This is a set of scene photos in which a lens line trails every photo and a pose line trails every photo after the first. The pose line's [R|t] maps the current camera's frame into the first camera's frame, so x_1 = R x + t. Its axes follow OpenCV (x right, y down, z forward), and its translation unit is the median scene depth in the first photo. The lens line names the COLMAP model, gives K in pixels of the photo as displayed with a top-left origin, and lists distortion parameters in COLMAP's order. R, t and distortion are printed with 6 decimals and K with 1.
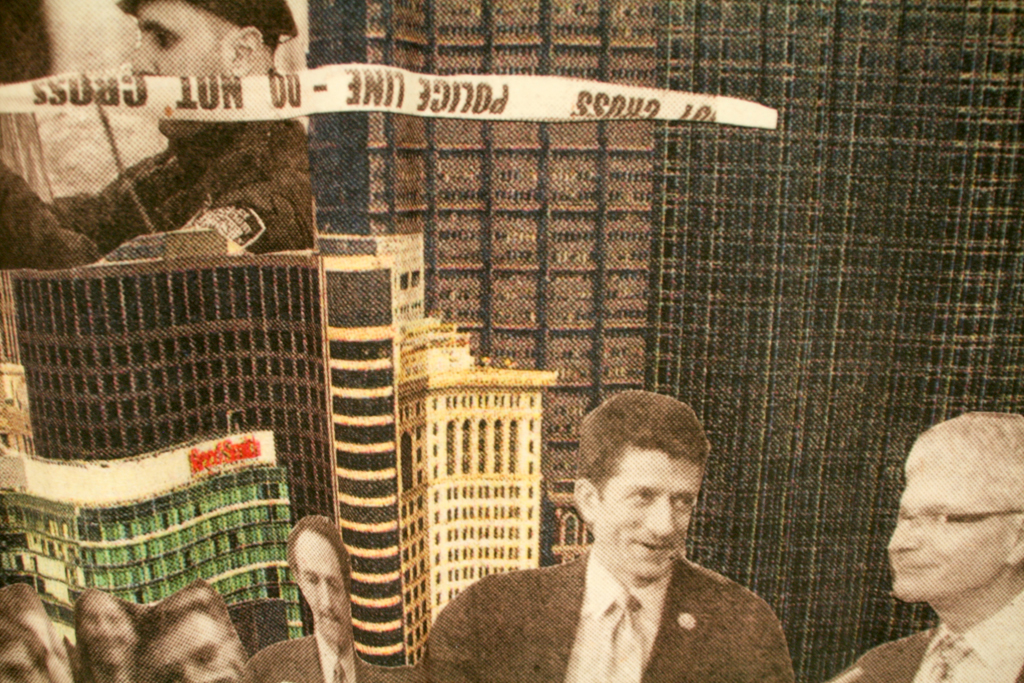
lens RADIAL K [[849.2, 0, 512.0], [0, 849.2, 341.5], [0, 0, 1]] dist [-0.116207, 0.004260]
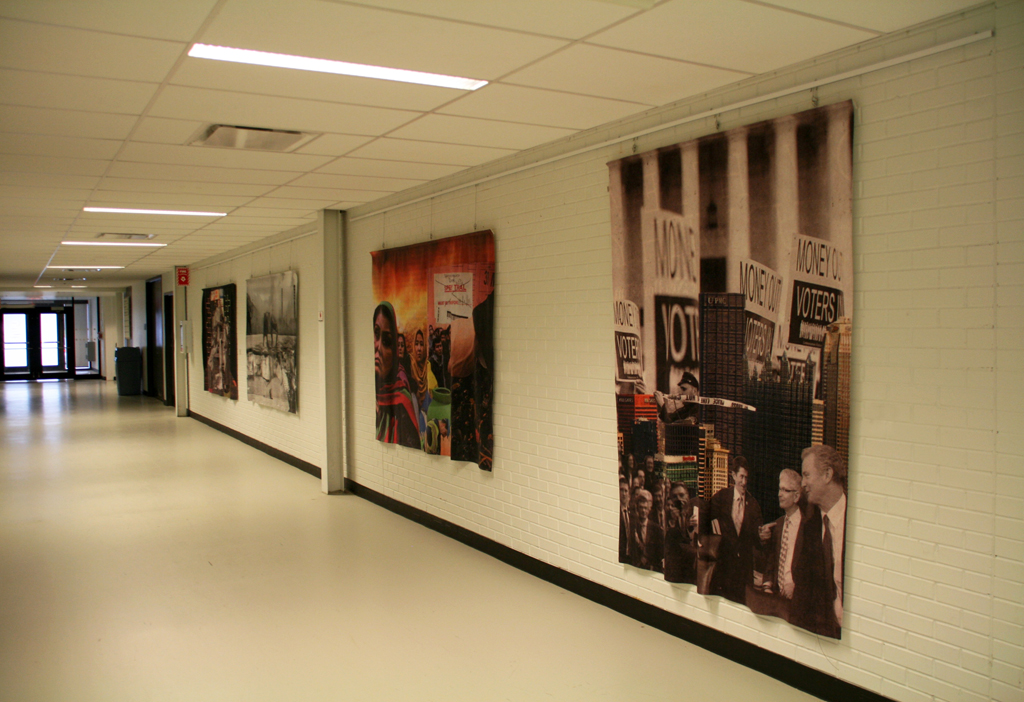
lens RADIAL K [[896.4, 0, 512.0], [0, 896.4, 351.0], [0, 0, 1]] dist [-0.111150, 0.013771]
pose [[0.509706, 0.025324, -0.859976, 4.362230], [-0.168393, 0.983170, -0.070855, 0.047395], [0.843708, 0.180929, 0.505392, -3.313928]]
